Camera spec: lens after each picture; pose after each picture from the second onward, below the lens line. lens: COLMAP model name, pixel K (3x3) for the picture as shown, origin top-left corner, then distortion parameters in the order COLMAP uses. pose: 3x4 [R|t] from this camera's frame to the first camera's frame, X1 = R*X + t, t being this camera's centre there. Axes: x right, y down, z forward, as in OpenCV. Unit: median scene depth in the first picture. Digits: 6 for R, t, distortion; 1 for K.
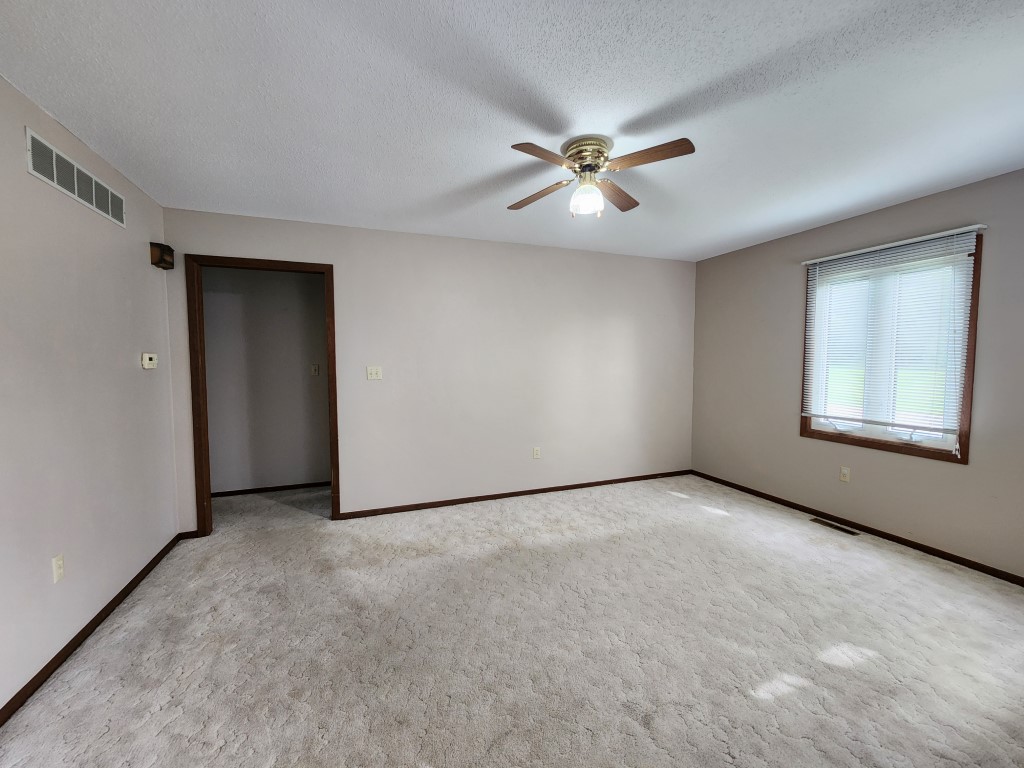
lens RADIAL K [[415.4, 0, 512.0], [0, 415.4, 384.0], [0, 0, 1]] dist [-0.001746, -0.000621]
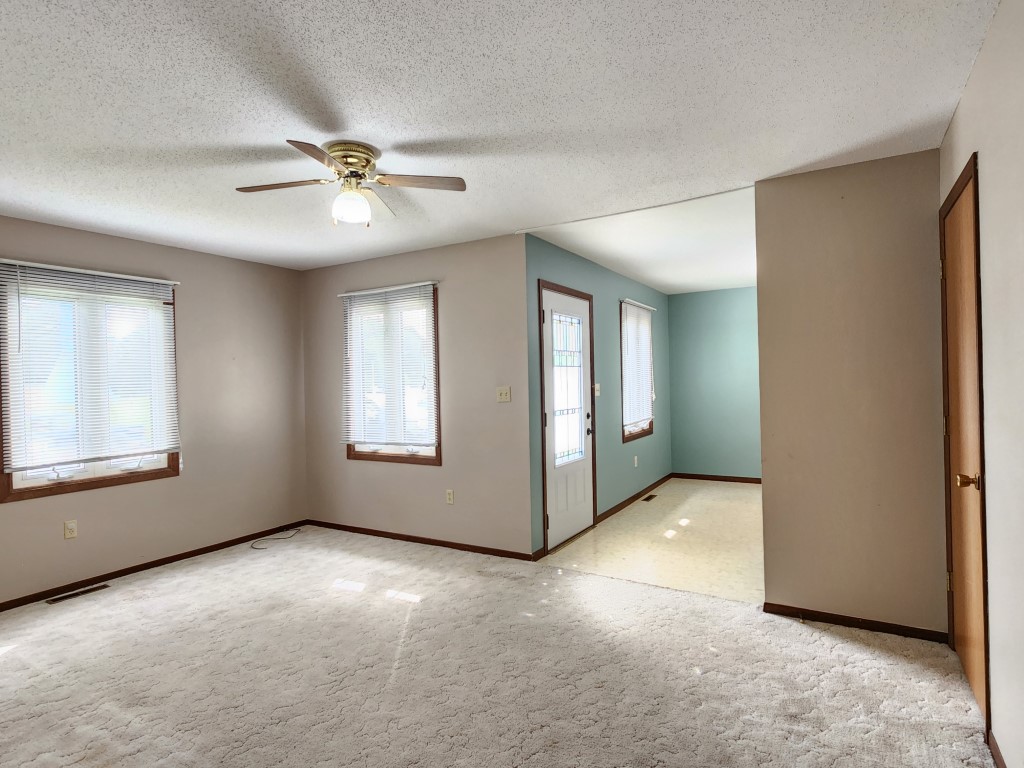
lens RADIAL K [[567.0, 0, 510.1], [0, 567.0, 381.9], [0, 0, 1]] dist [-0.000021, 0.000873]
pose [[-0.618751, 0.012686, 0.785484, -0.650317], [0.073285, 0.996441, 0.041636, -0.061036], [-0.782161, 0.083327, -0.617479, 0.994469]]
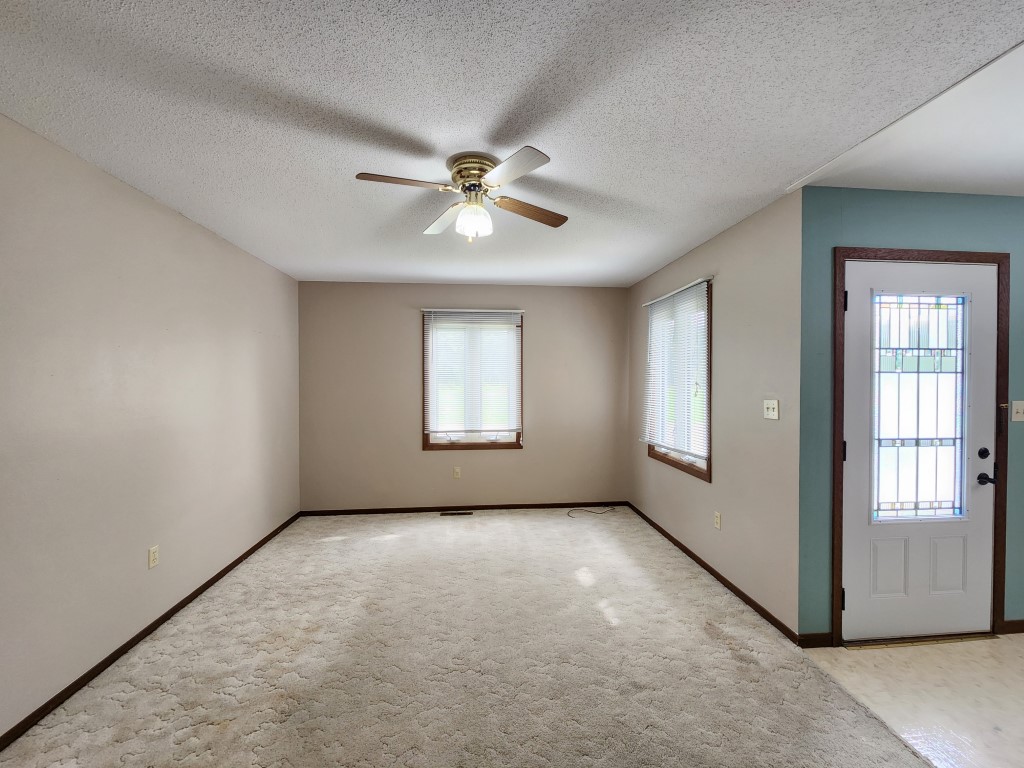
lens RADIAL K [[415.4, 0, 512.0], [0, 415.4, 384.0], [0, 0, 1]] dist [-0.001746, -0.000621]
pose [[0.269658, -0.007607, 0.962926, -0.446277], [0.060874, 0.998103, -0.009162, -0.045960], [-0.961030, 0.061088, 0.269610, 0.451389]]
